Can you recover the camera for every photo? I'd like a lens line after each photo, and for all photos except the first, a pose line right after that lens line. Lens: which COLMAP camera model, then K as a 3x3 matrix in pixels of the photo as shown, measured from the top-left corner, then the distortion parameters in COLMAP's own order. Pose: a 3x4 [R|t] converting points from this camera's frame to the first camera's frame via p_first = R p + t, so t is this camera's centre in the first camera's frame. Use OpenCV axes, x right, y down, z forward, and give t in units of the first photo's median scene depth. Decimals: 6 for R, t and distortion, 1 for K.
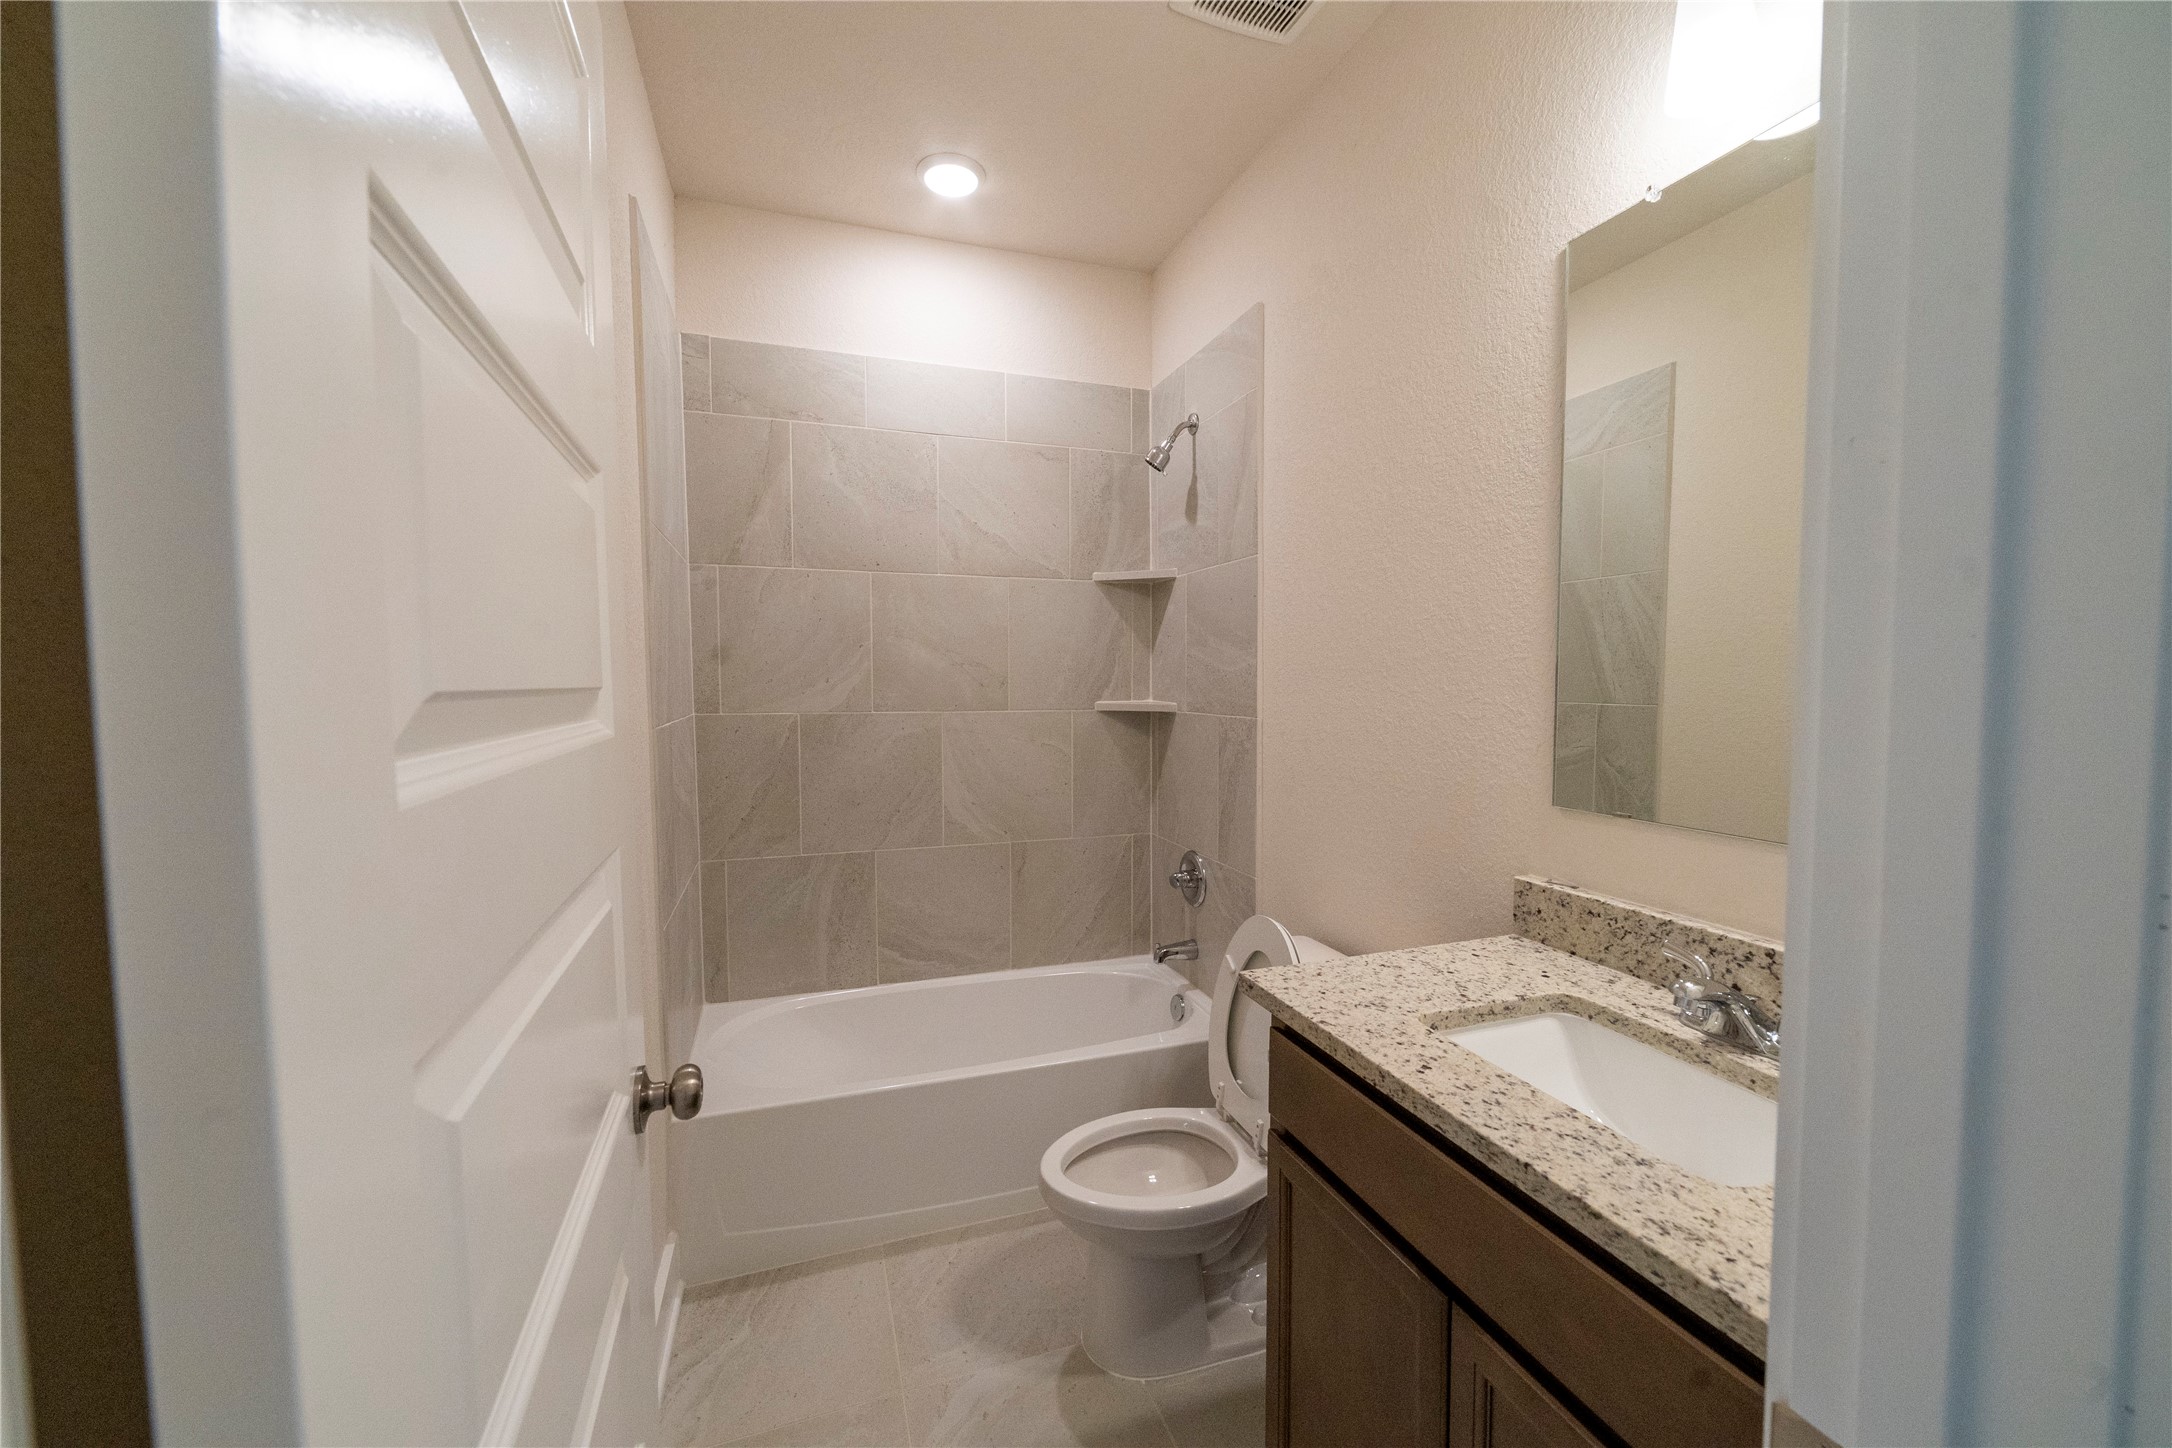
lens RADIAL K [[850.4, 0, 1082.2], [0, 850.4, 729.0], [0, 0, 1]] dist [0.000375, -0.000059]
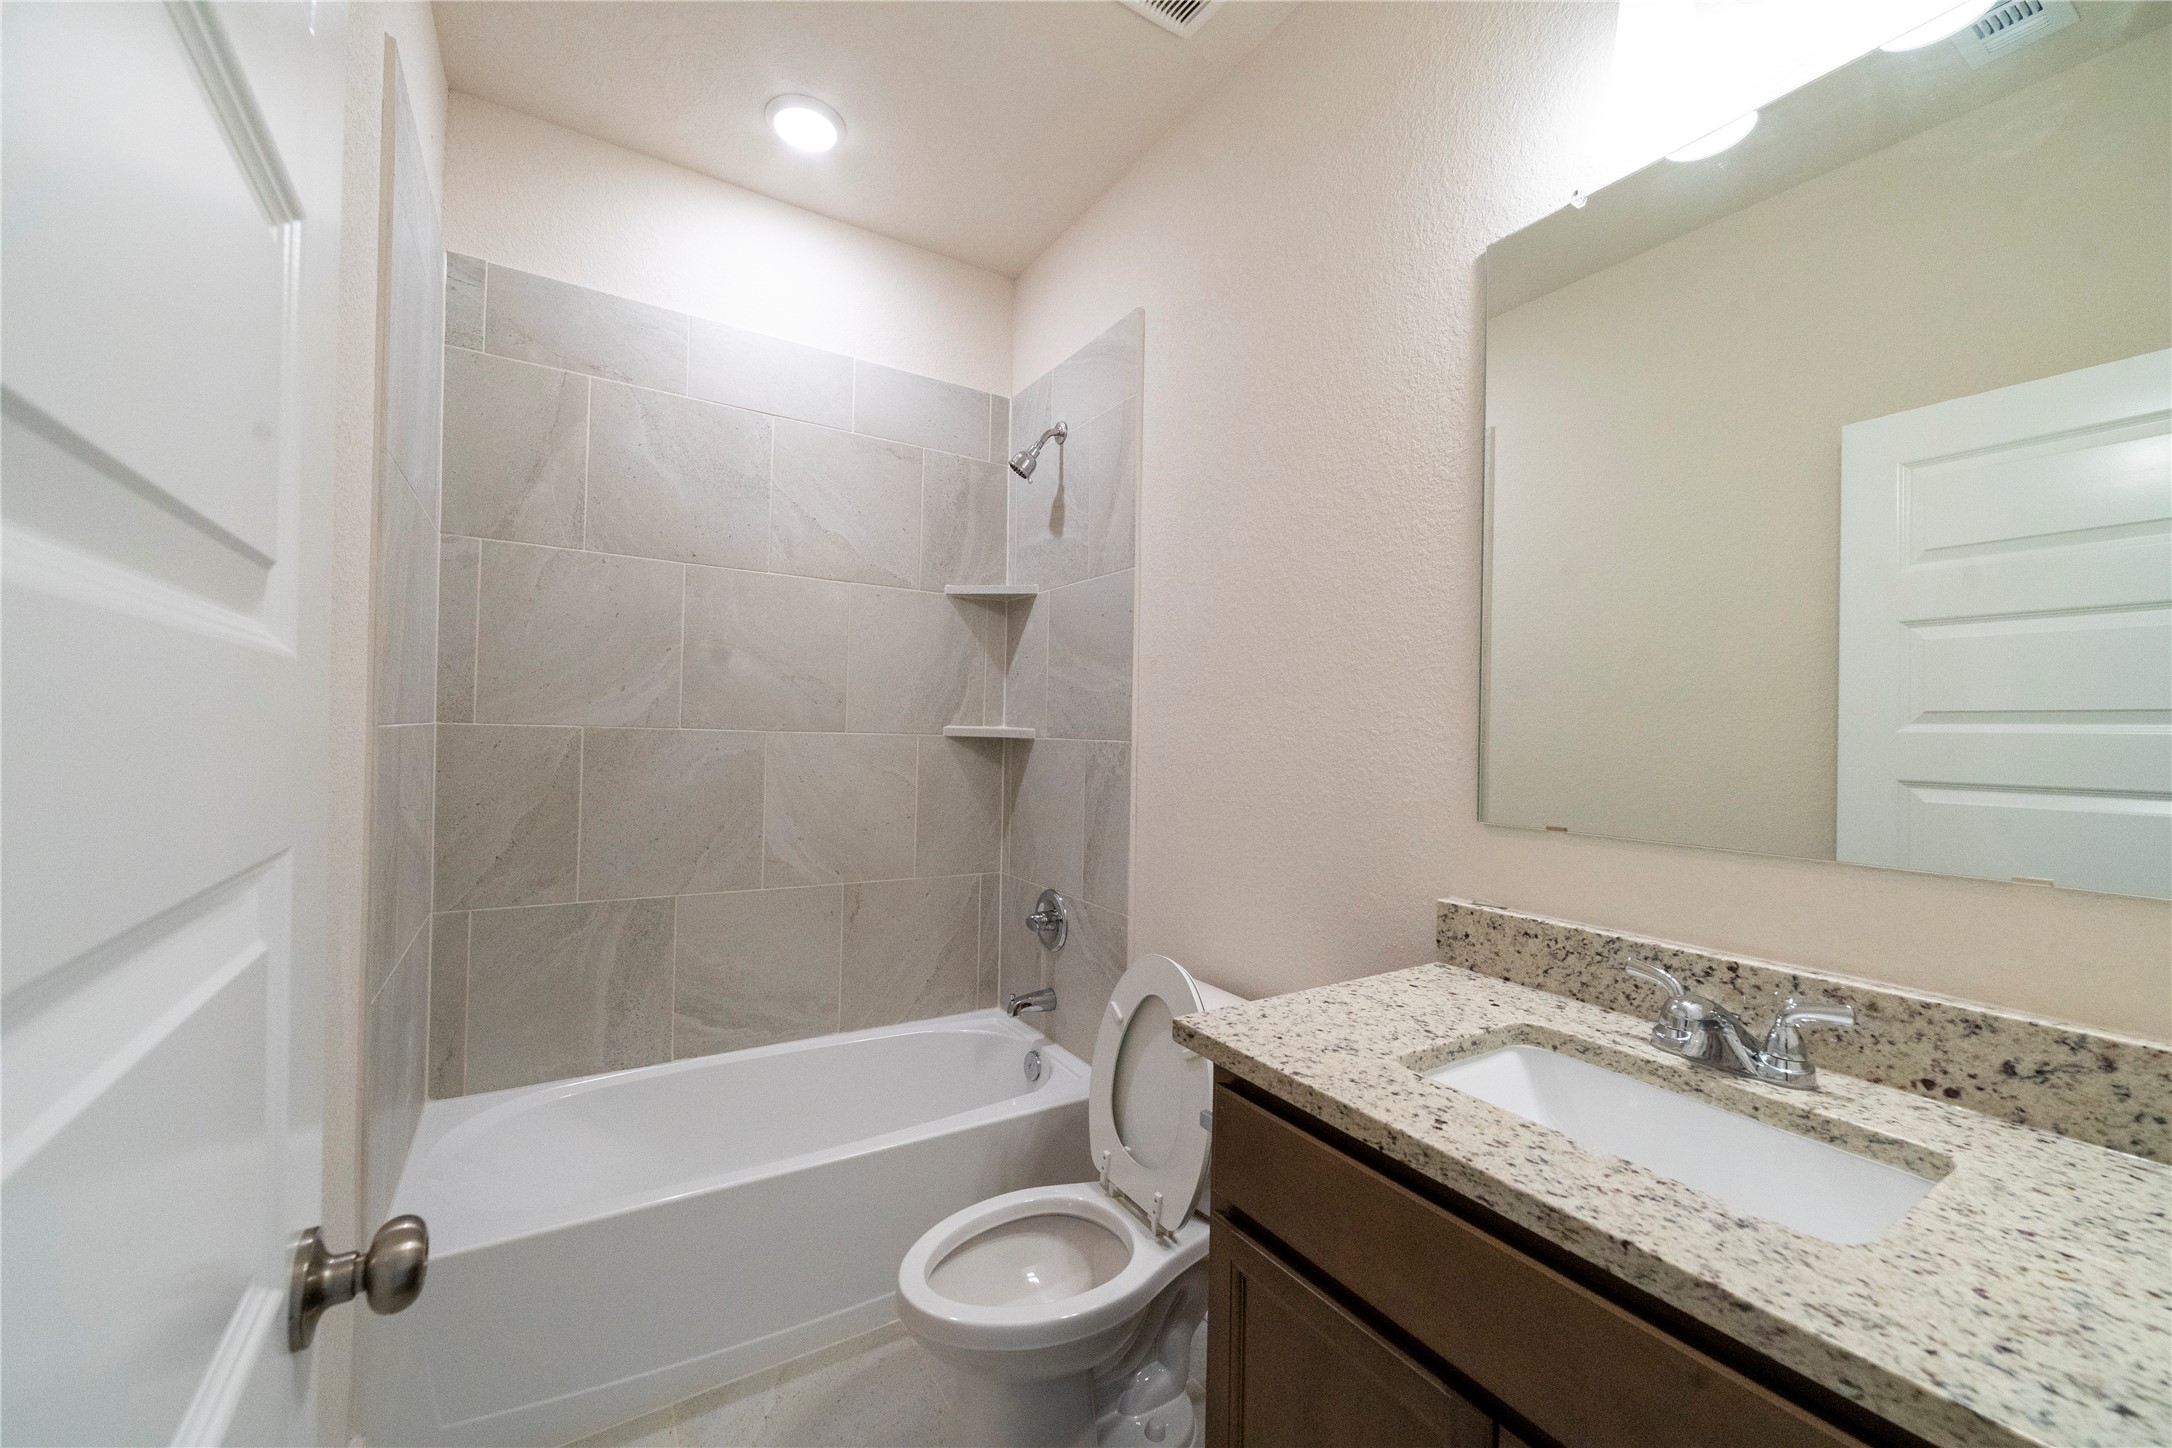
lens RADIAL K [[850.4, 0, 1089.2], [0, 850.4, 723.1], [0, 0, 1]] dist [0.000375, -0.000059]
pose [[0.973189, 0.026728, 0.228449, -0.065858], [-0.011688, 0.997689, -0.066934, 0.037980], [-0.229710, 0.062469, 0.971252, 0.134333]]
